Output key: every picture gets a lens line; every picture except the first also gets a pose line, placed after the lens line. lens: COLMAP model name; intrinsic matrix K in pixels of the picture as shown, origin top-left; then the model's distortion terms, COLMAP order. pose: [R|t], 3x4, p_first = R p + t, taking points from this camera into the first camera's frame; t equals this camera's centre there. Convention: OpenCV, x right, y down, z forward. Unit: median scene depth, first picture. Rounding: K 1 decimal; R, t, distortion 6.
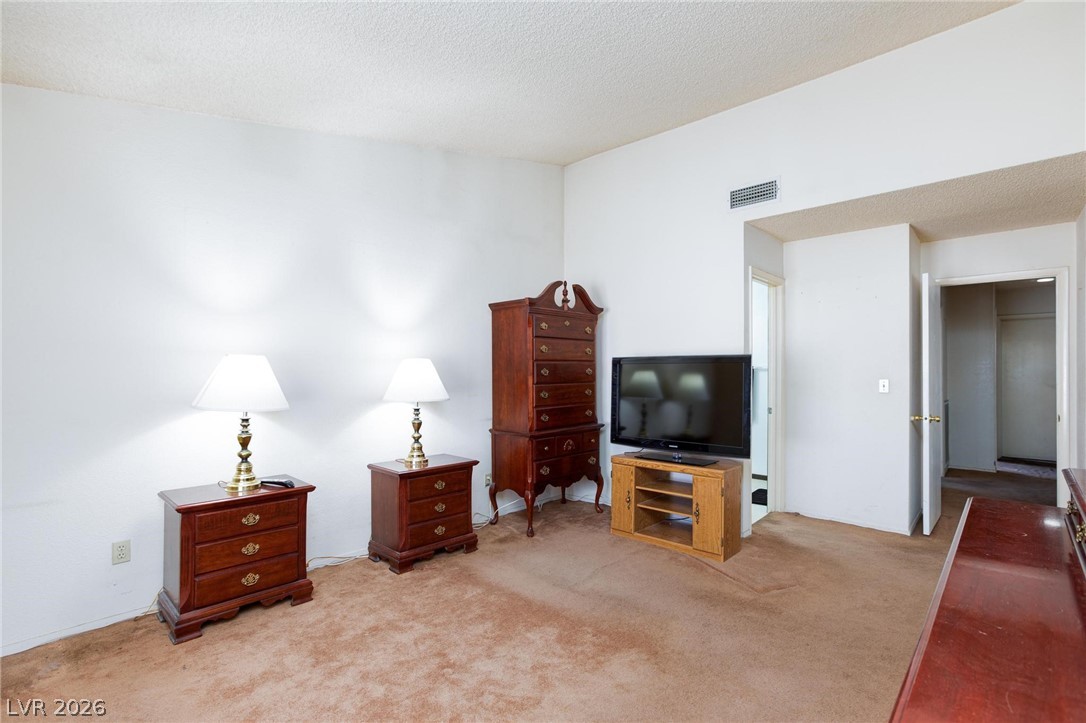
lens RADIAL K [[501.5, 0, 531.8], [0, 501.5, 362.7], [0, 0, 1]] dist [-0.003303, -0.000302]
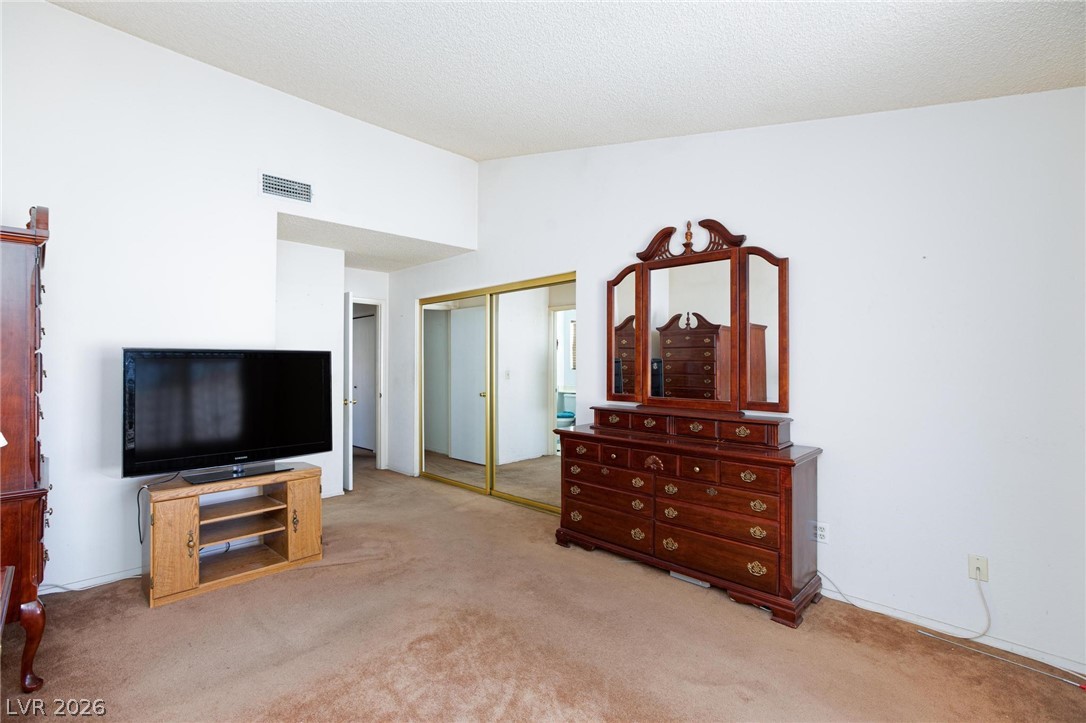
lens RADIAL K [[501.5, 0, 531.8], [0, 501.5, 362.7], [0, 0, 1]] dist [-0.003303, -0.000302]
pose [[0.041087, -0.000888, 0.999155, -1.660847], [-0.009610, 0.999953, 0.001284, 0.004852], [-0.999109, -0.009654, 0.041076, 1.517790]]
